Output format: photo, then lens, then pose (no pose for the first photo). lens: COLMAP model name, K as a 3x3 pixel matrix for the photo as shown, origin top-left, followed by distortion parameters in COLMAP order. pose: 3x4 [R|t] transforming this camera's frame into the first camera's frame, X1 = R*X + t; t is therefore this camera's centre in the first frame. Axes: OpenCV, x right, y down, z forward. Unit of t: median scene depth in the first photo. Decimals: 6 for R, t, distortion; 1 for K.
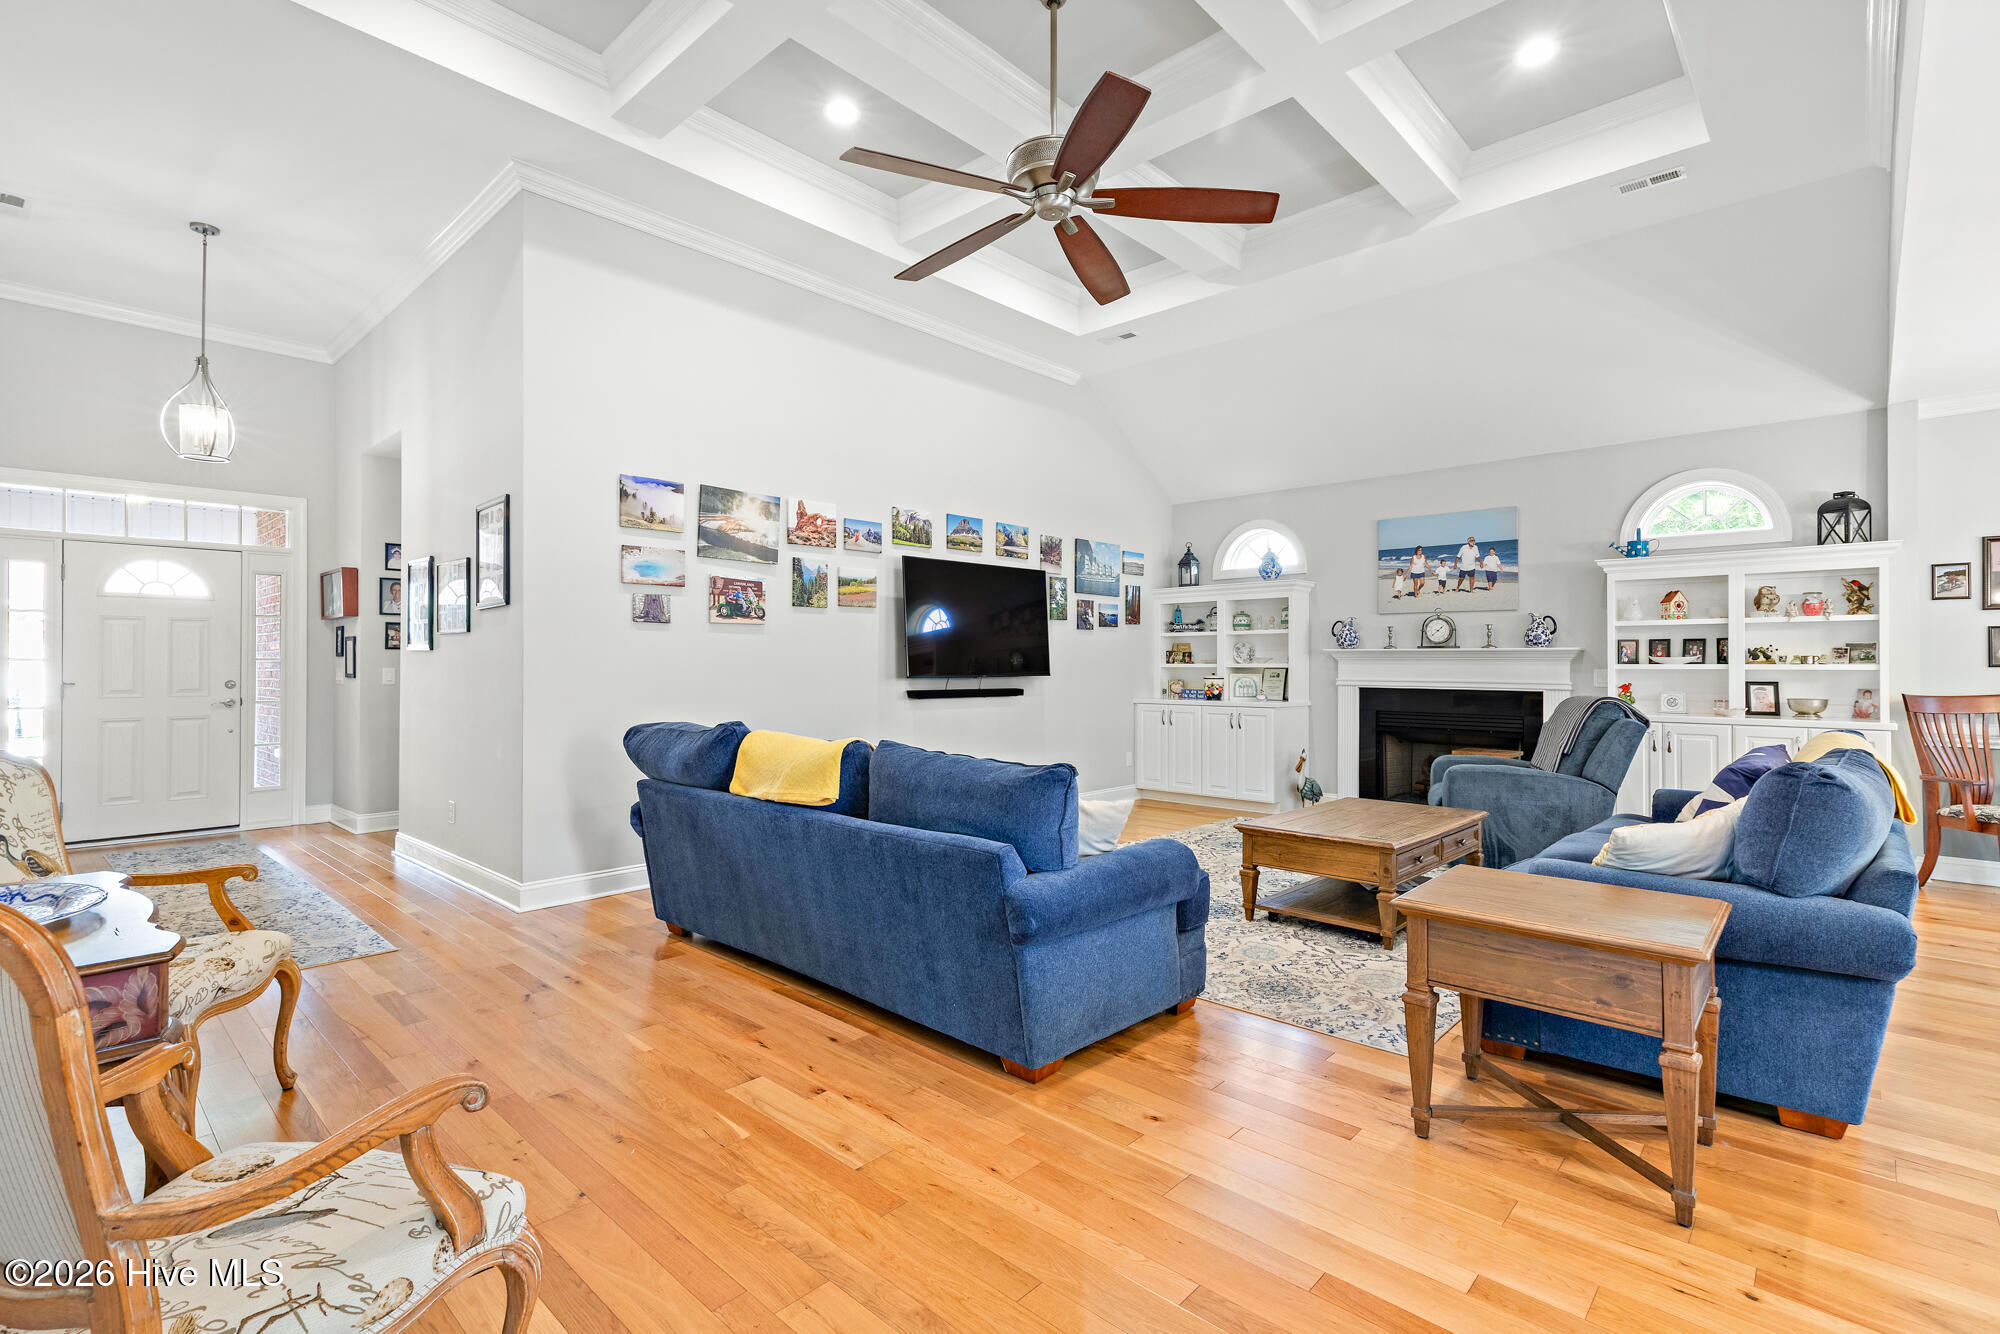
lens RADIAL K [[895.0, 0, 1107.2], [0, 895.0, 650.0], [0, 0, 1]] dist [0.009056, 0.000105]
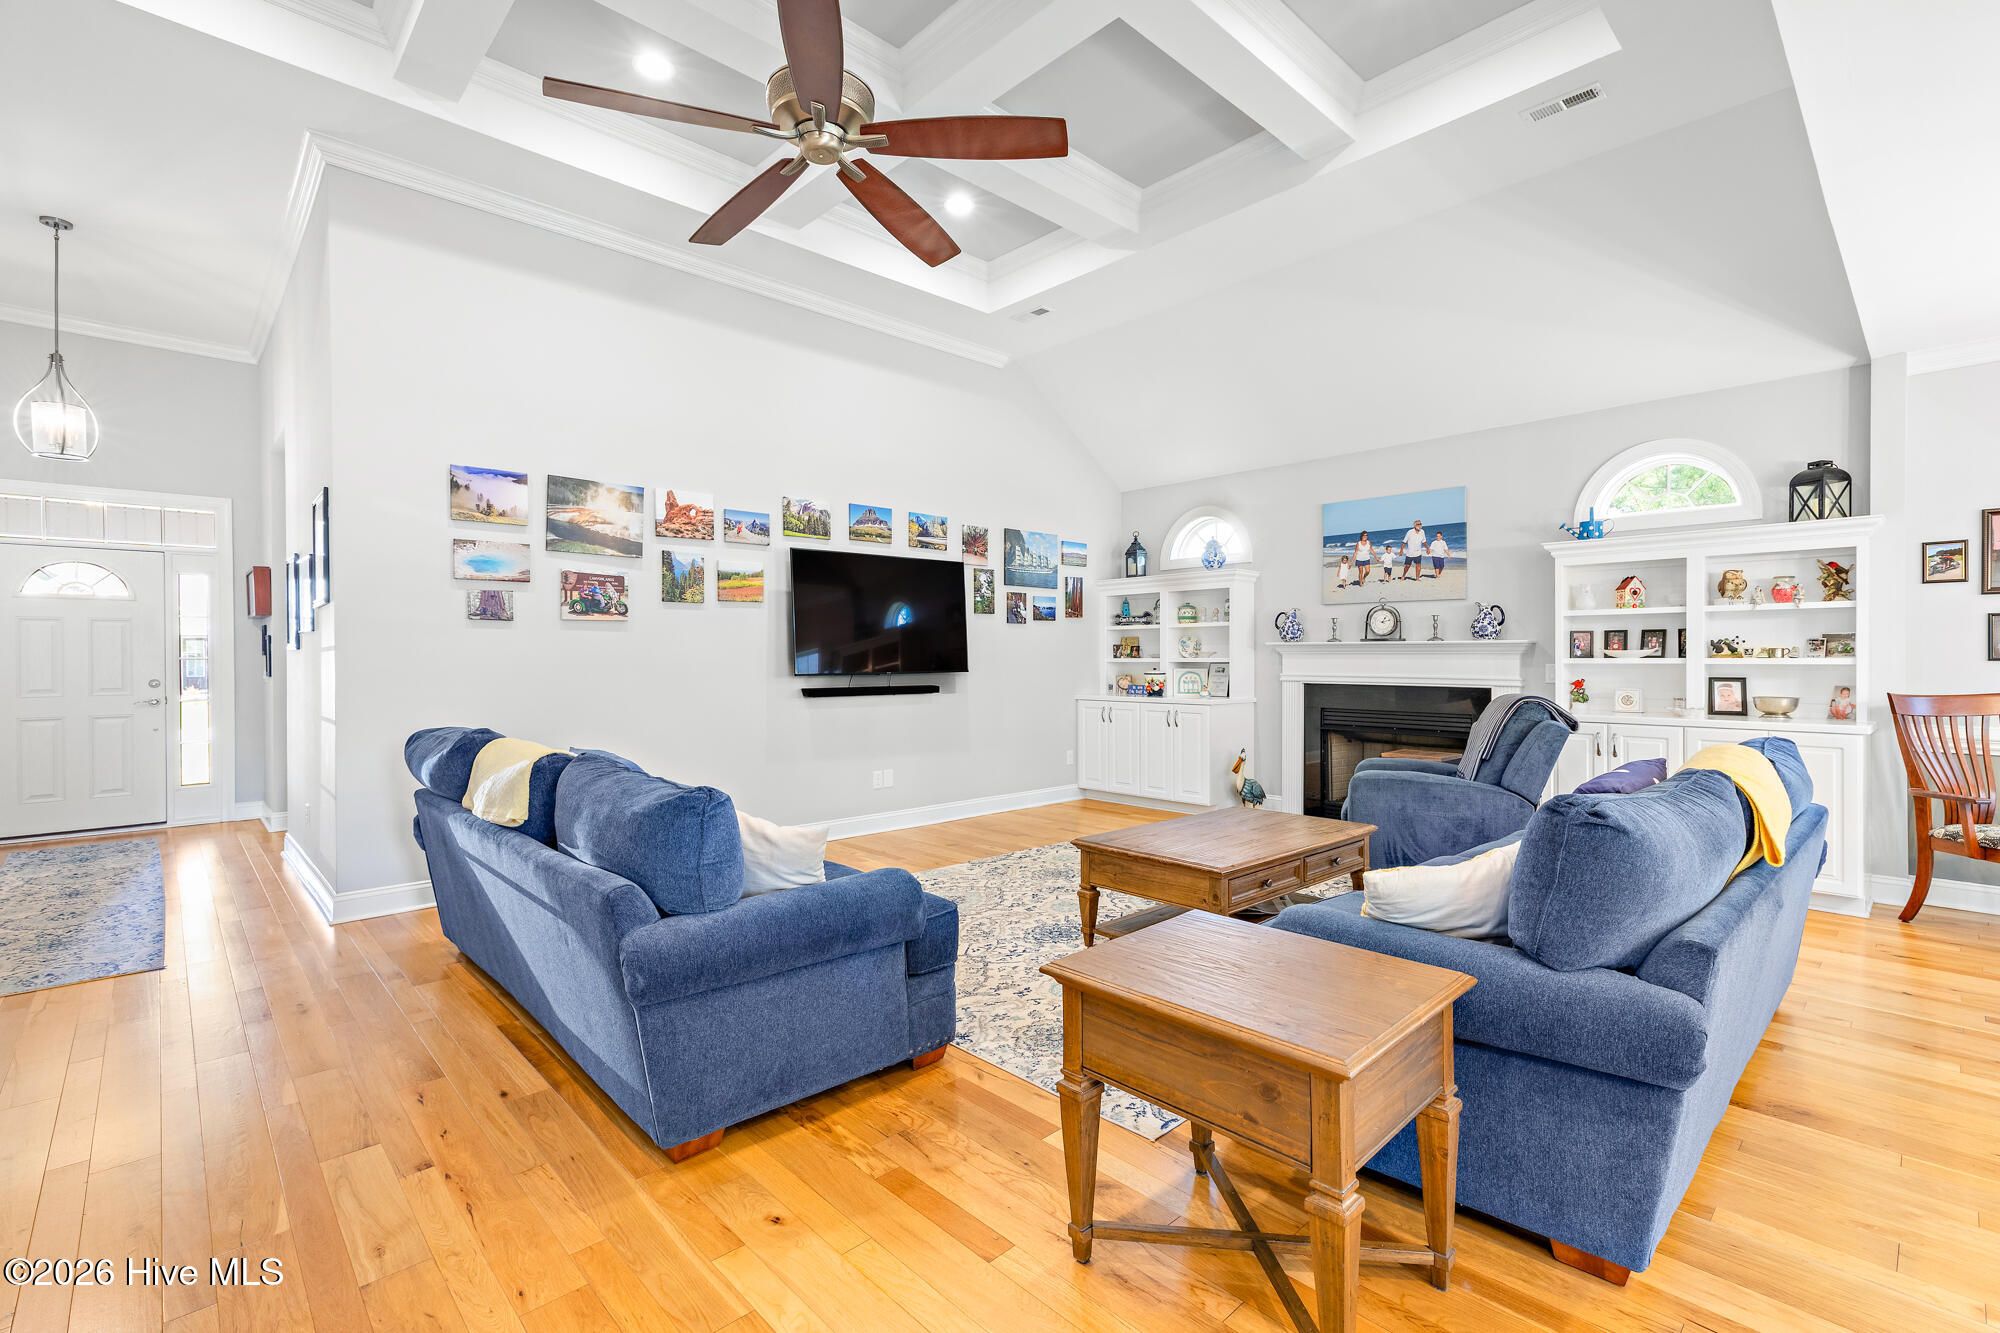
lens RADIAL K [[895.0, 0, 1055.7], [0, 895.0, 655.0], [0, 0, 1]] dist [0.009056, 0.000105]
pose [[0.997749, -0.004266, -0.066921, 0.147093], [0.005161, 0.999899, 0.013207, -0.002680], [0.066858, -0.013522, 0.997671, 0.080438]]
